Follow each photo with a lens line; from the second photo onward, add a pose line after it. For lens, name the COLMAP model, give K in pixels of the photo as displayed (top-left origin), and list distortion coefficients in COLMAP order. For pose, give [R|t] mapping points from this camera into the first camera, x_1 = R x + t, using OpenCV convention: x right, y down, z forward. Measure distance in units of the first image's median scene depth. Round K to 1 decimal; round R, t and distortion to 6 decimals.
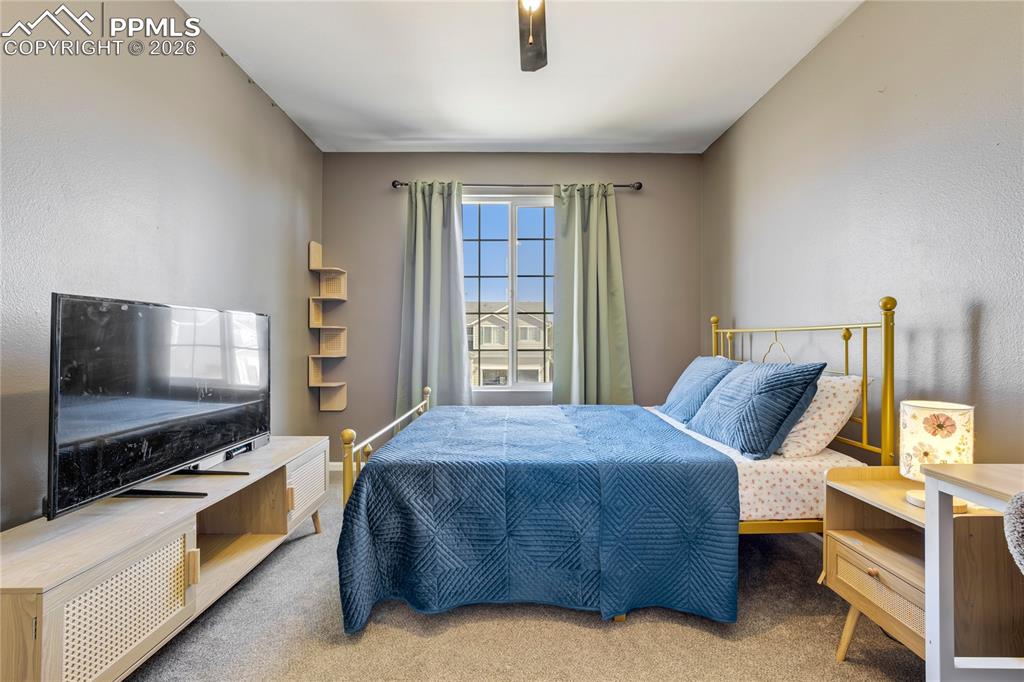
lens RADIAL K [[442.3, 0, 512.0], [0, 442.3, 341.0], [0, 0, 1]] dist [-0.033266, 0.017582]
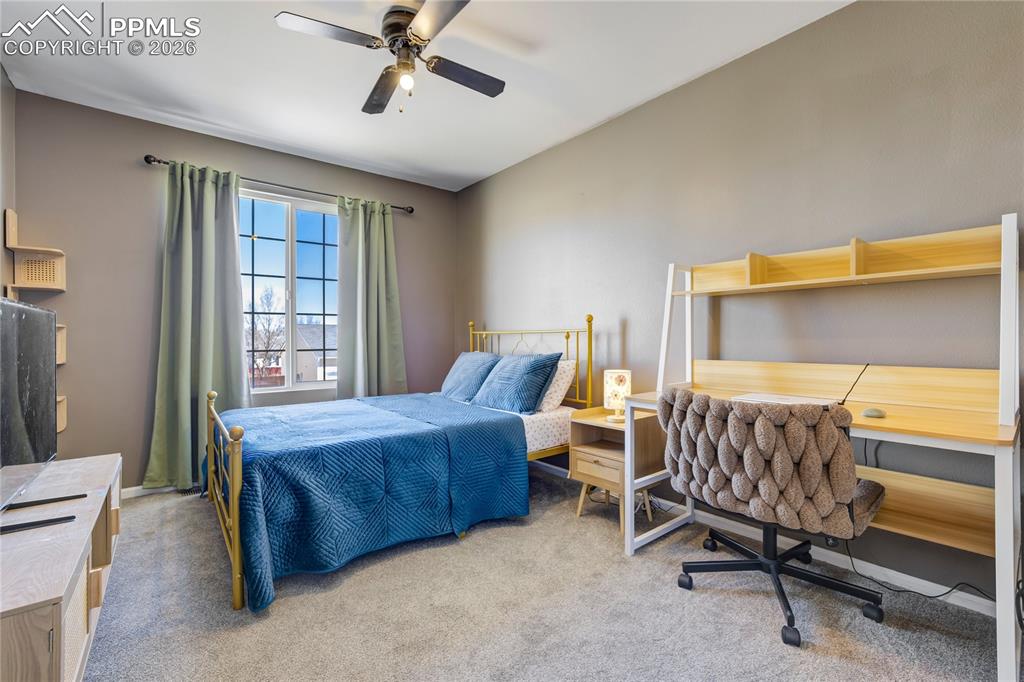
lens RADIAL K [[442.3, 0, 512.0], [0, 442.3, 341.0], [0, 0, 1]] dist [-0.033266, 0.017582]
pose [[0.785381, -0.006581, 0.618978, -0.472263], [0.006029, 0.999977, 0.002982, -0.000820], [-0.618983, 0.001390, 0.785403, -0.209685]]
